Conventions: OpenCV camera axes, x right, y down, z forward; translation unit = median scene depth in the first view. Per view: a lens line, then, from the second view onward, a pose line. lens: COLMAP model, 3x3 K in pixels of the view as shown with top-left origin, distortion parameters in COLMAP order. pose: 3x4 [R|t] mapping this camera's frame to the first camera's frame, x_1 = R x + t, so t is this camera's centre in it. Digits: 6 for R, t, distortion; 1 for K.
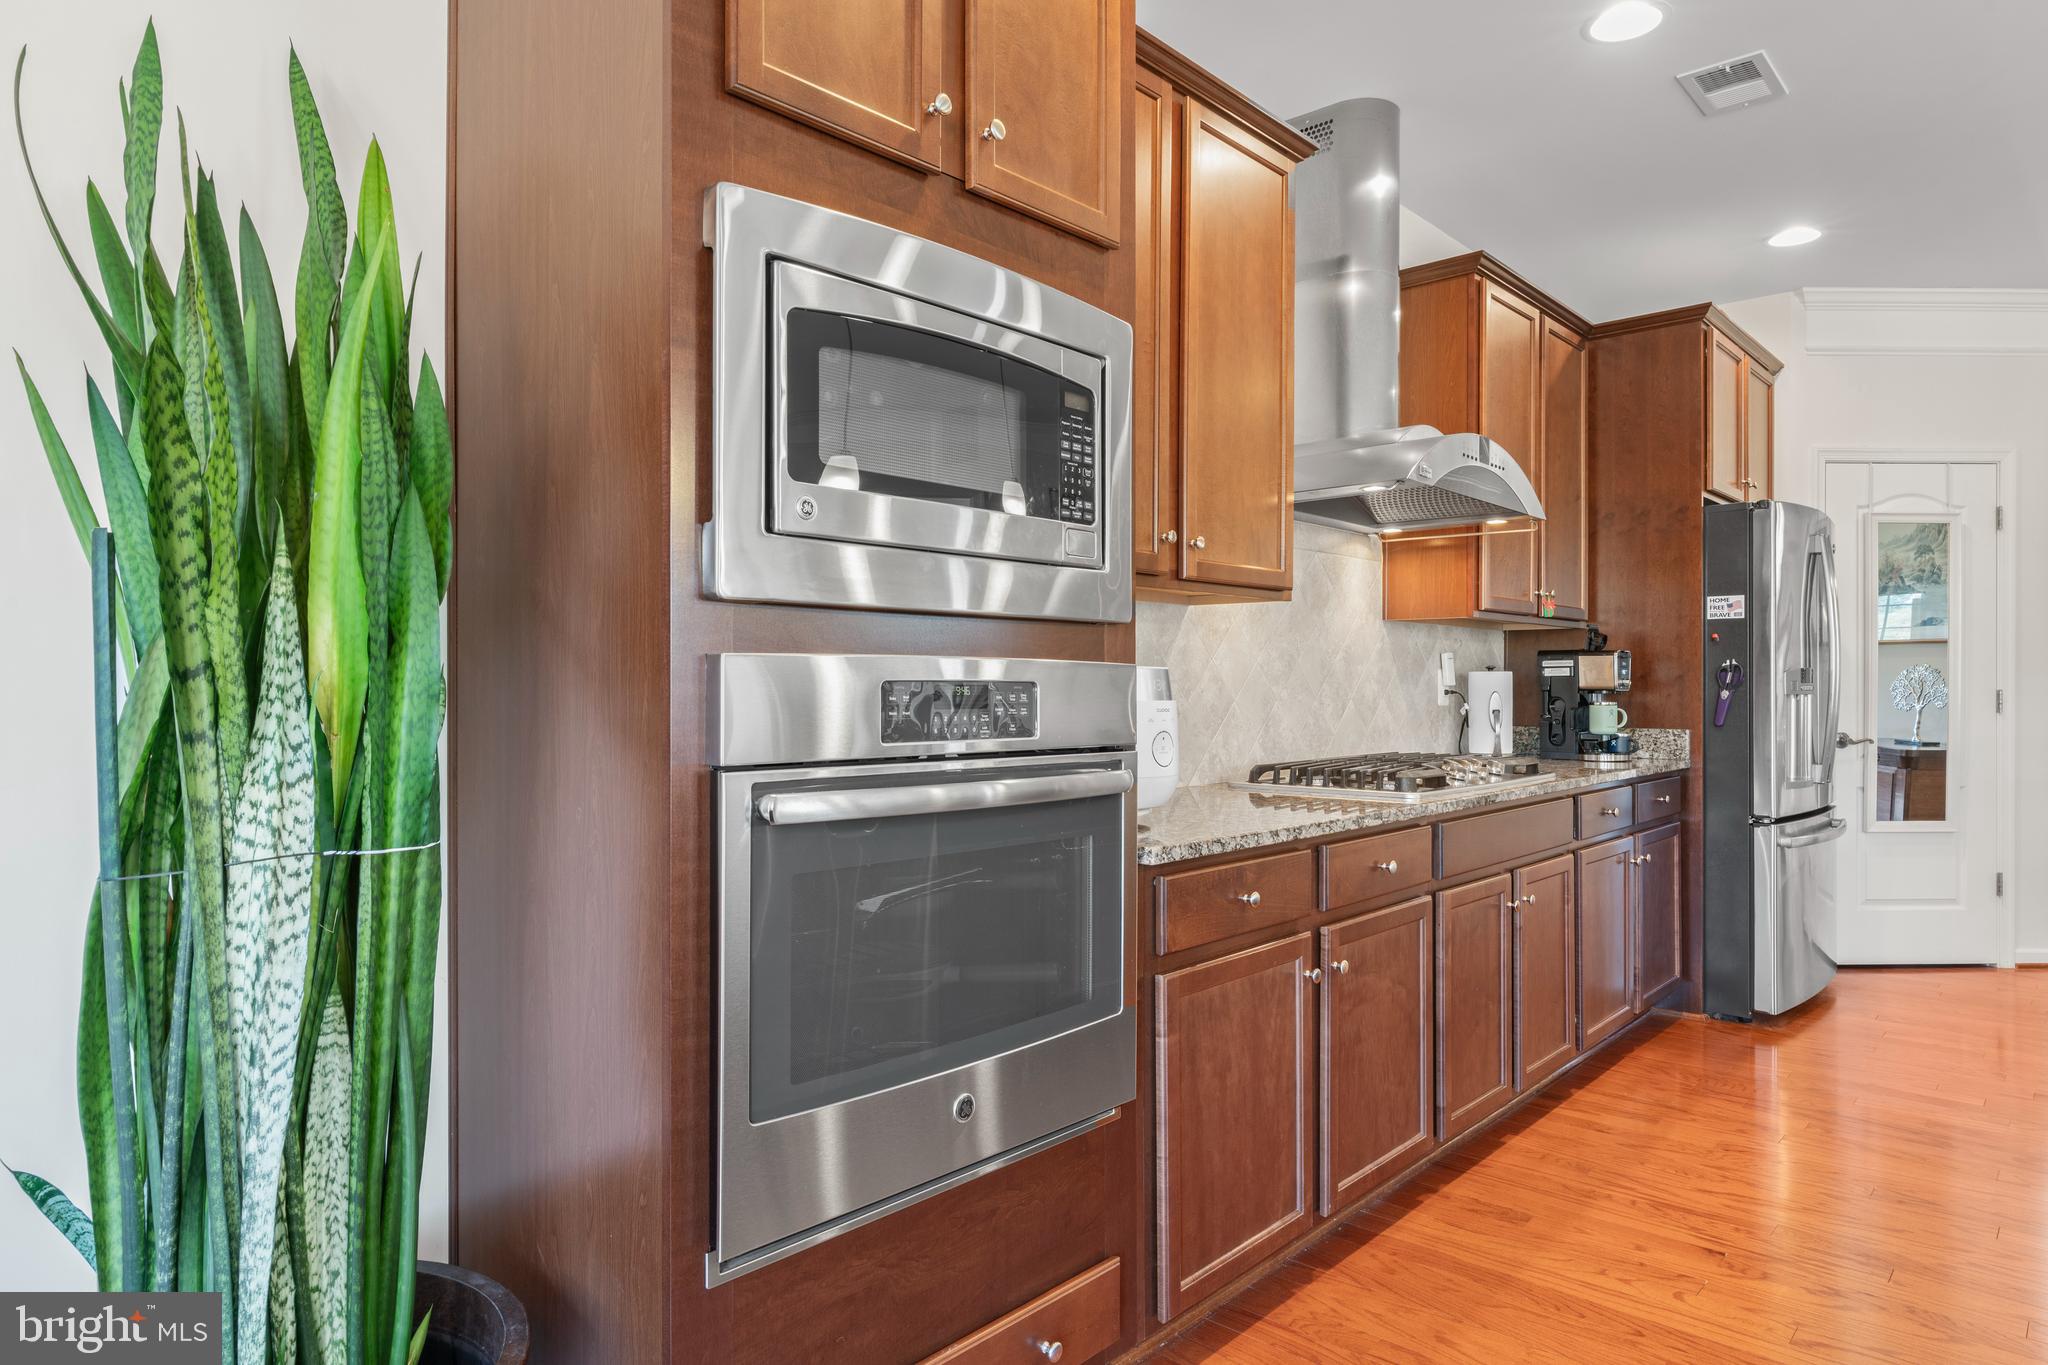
lens RADIAL K [[1218.9, 0, 1027.2], [0, 1218.9, 676.9], [0, 0, 1]] dist [-0.000026, -0.001530]
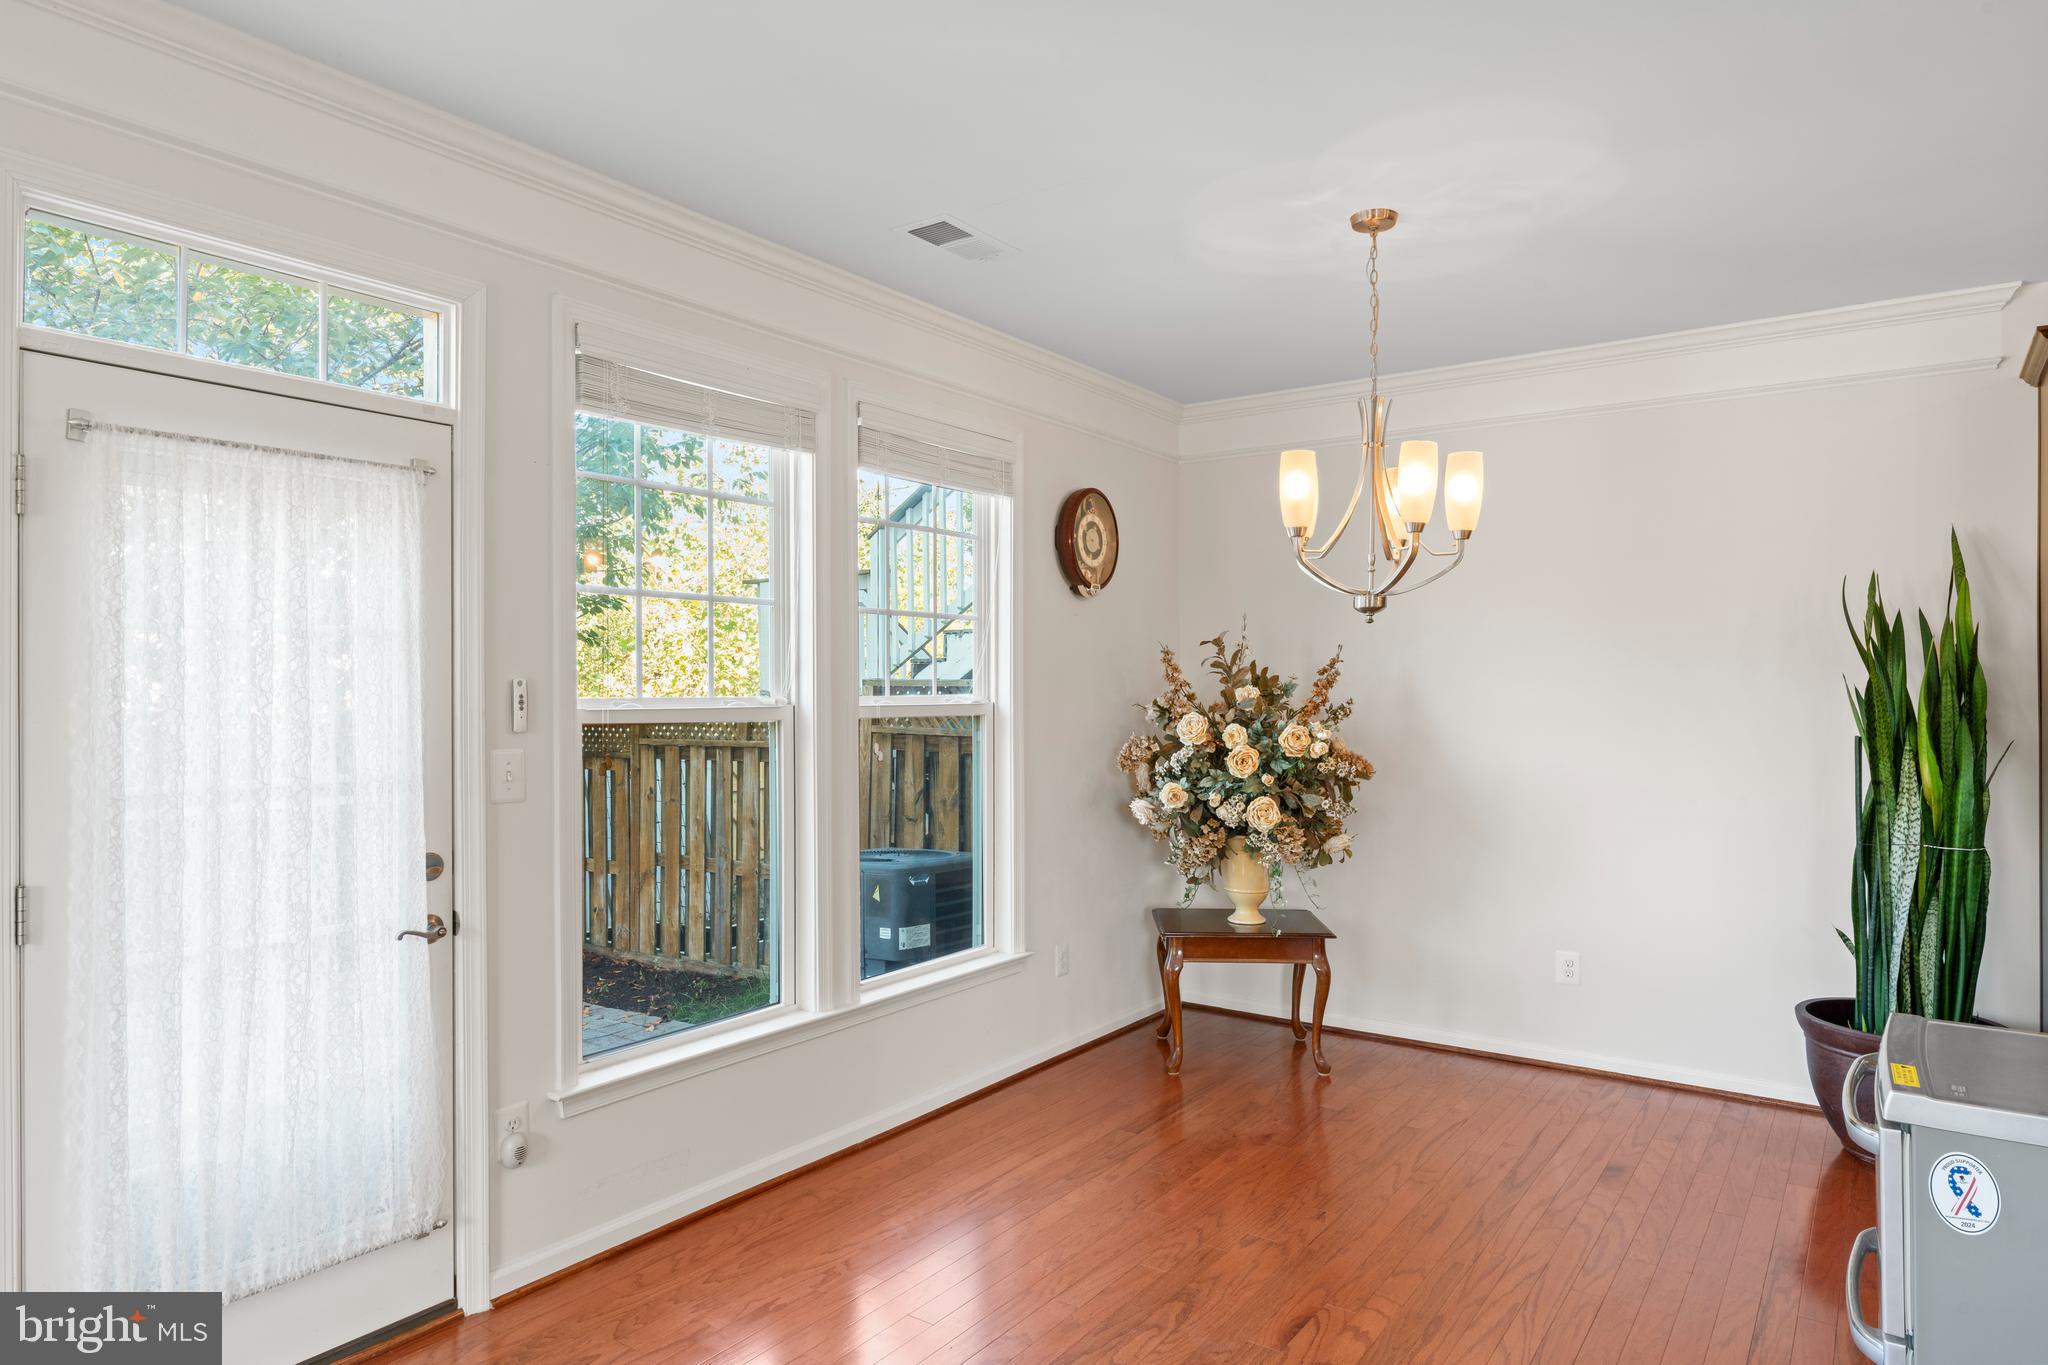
lens RADIAL K [[1240.4, 0, 1019.5], [0, 1240.4, 686.4], [0, 0, 1]] dist [0.002361, 0.001279]
pose [[0.129348, -0.001506, -0.991598, 1.203843], [0.005551, 0.999984, -0.000795, -0.141918], [0.991584, -0.005402, 0.129355, -0.883483]]
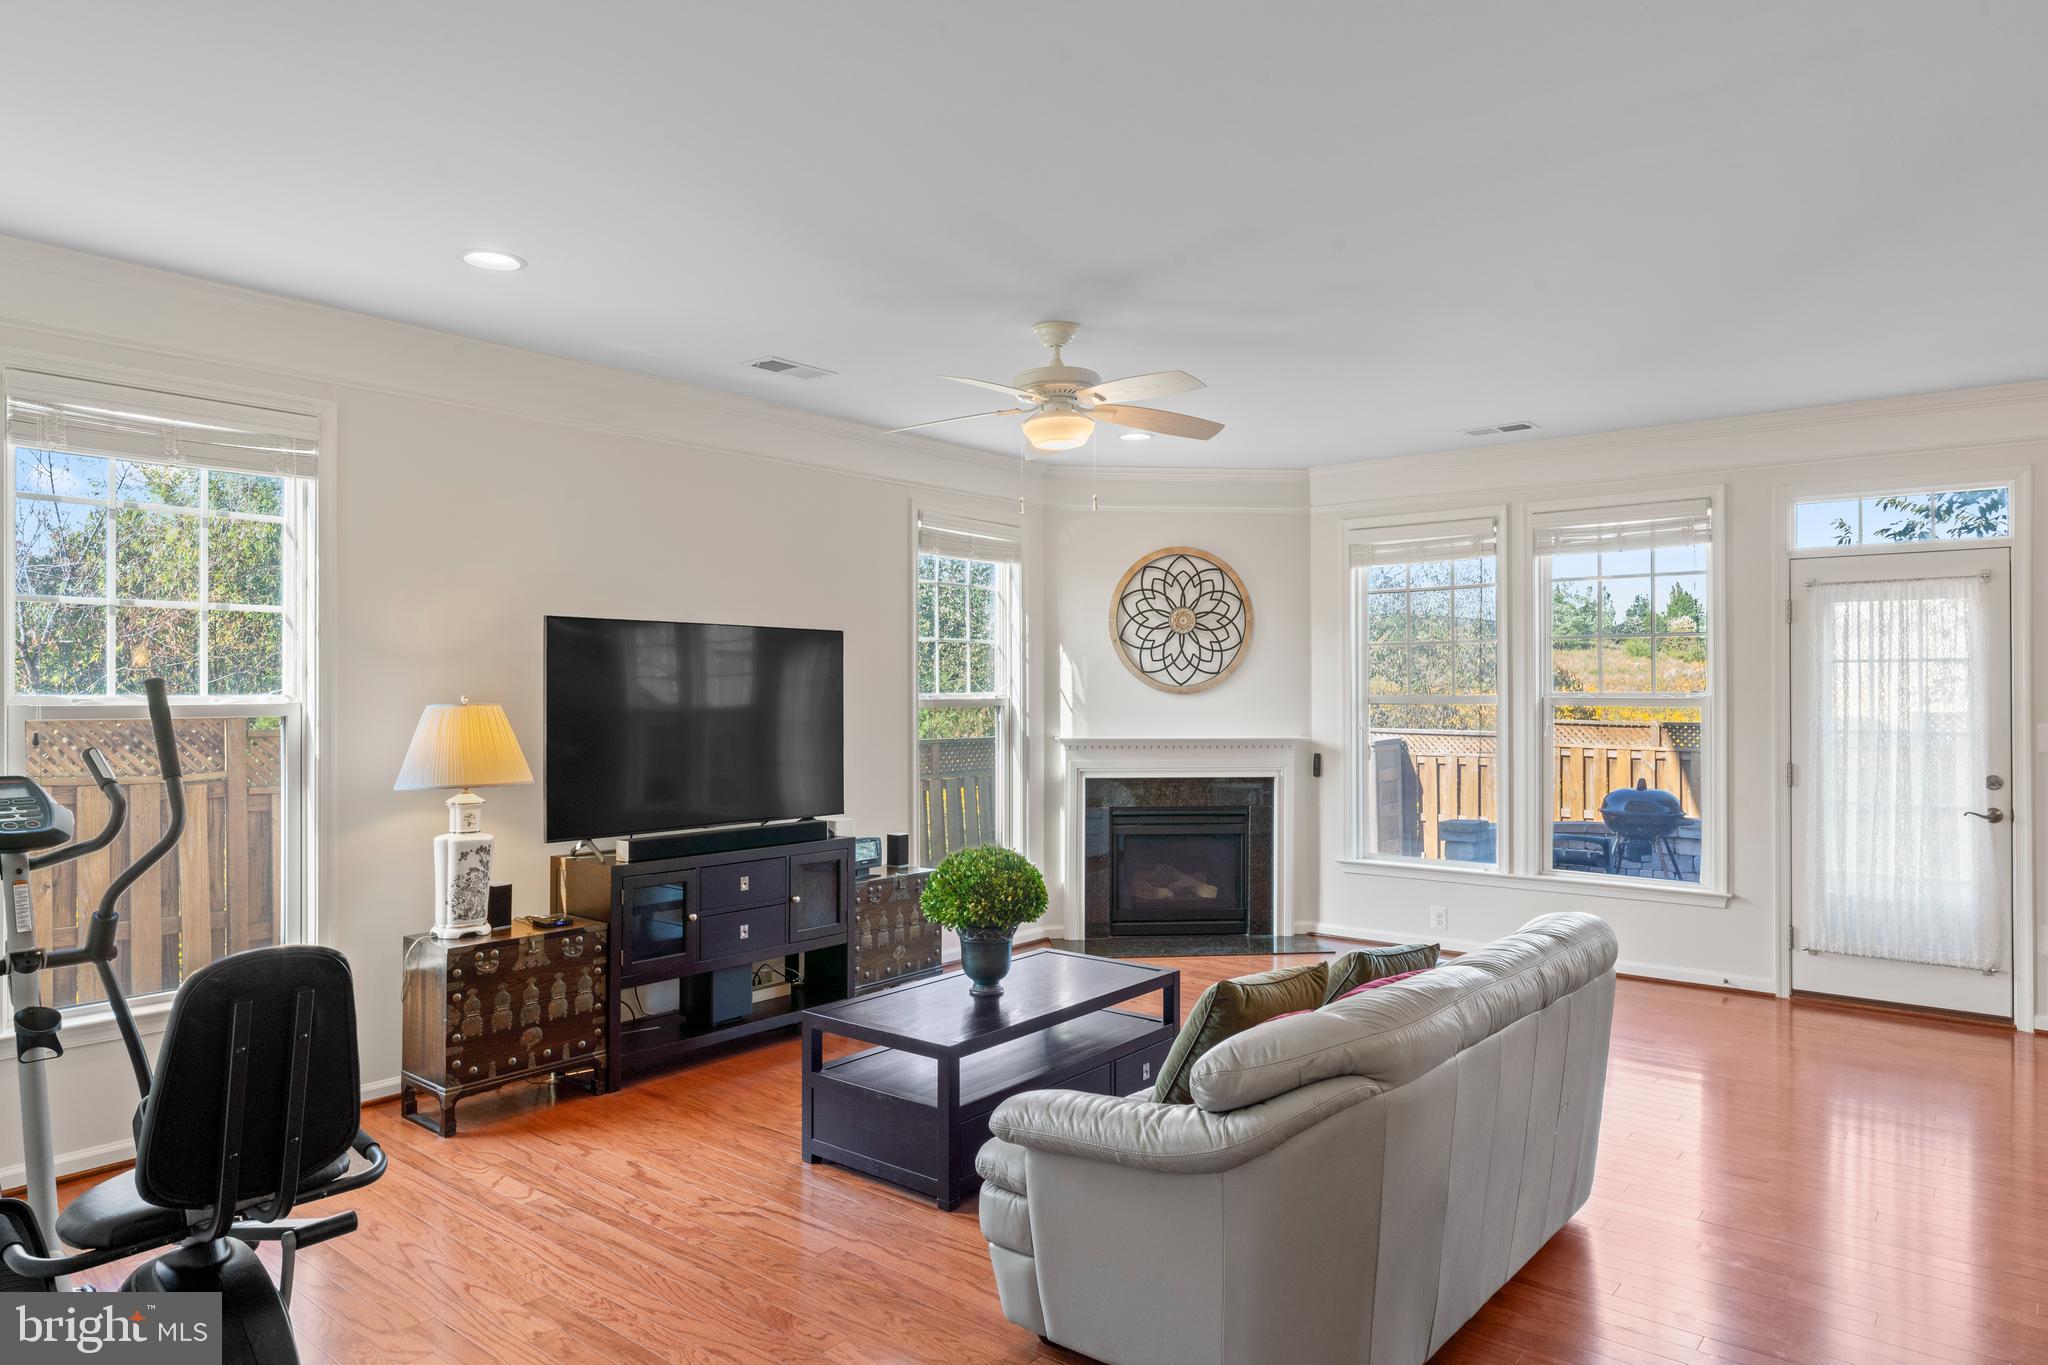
lens RADIAL K [[1240.4, 0, 1019.5], [0, 1240.4, 686.4], [0, 0, 1]] dist [0.002361, 0.001279]
pose [[-0.998004, -0.000485, -0.063154, 1.913067], [0.000055, 0.999963, -0.008559, -0.128605], [0.063155, -0.008545, -0.997967, 0.987250]]
